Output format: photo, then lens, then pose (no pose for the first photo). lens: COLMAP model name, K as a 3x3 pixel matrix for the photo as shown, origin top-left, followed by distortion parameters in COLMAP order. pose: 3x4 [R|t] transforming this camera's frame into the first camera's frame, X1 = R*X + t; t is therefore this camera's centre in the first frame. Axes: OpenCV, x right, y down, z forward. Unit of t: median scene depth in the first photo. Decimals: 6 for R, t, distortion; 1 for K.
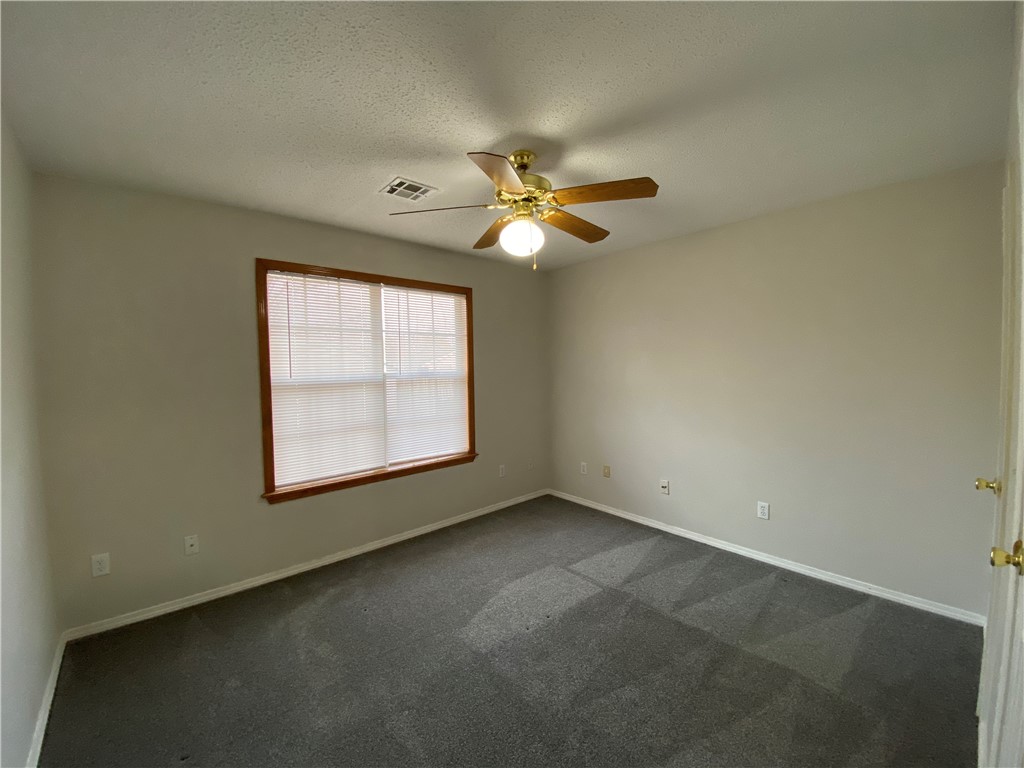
lens RADIAL K [[400.8, 0, 512.0], [0, 400.8, 384.0], [0, 0, 1]] dist [-0.000993, -0.018551]
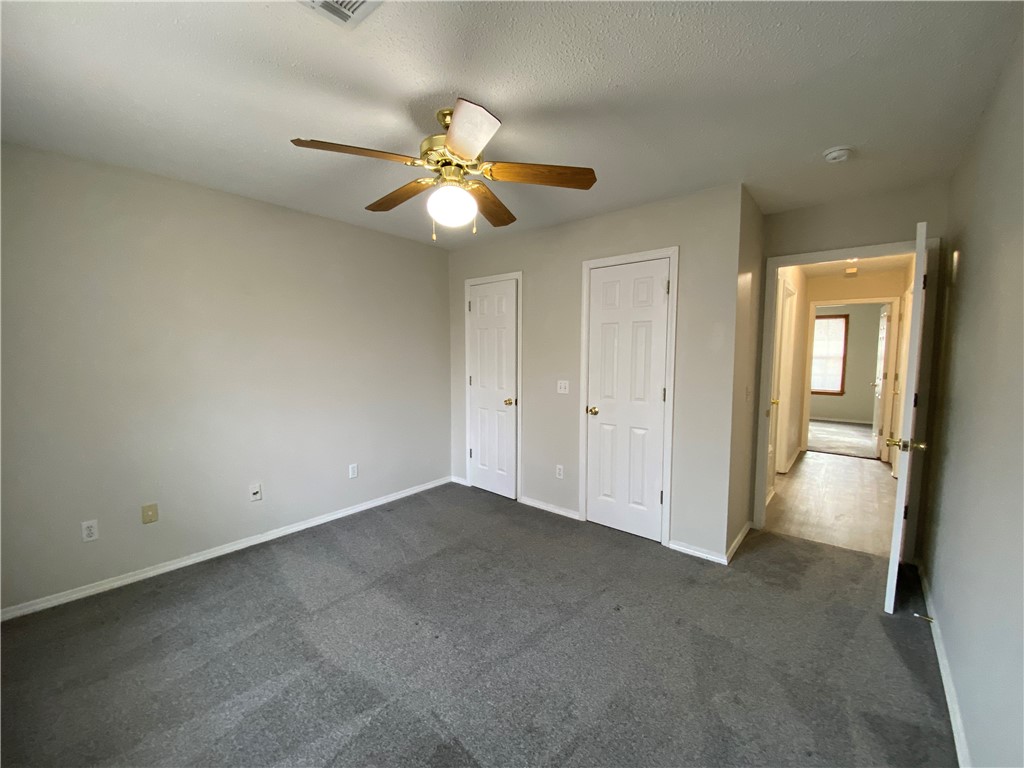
lens RADIAL K [[414.8, 0, 512.0], [0, 414.8, 384.0], [0, 0, 1]] dist [0.021821, -0.021654]
pose [[-0.169432, -0.078229, 0.982432, -0.735765], [0.022321, 0.996284, 0.083181, -0.046744], [-0.985289, 0.036023, -0.167056, 0.782632]]
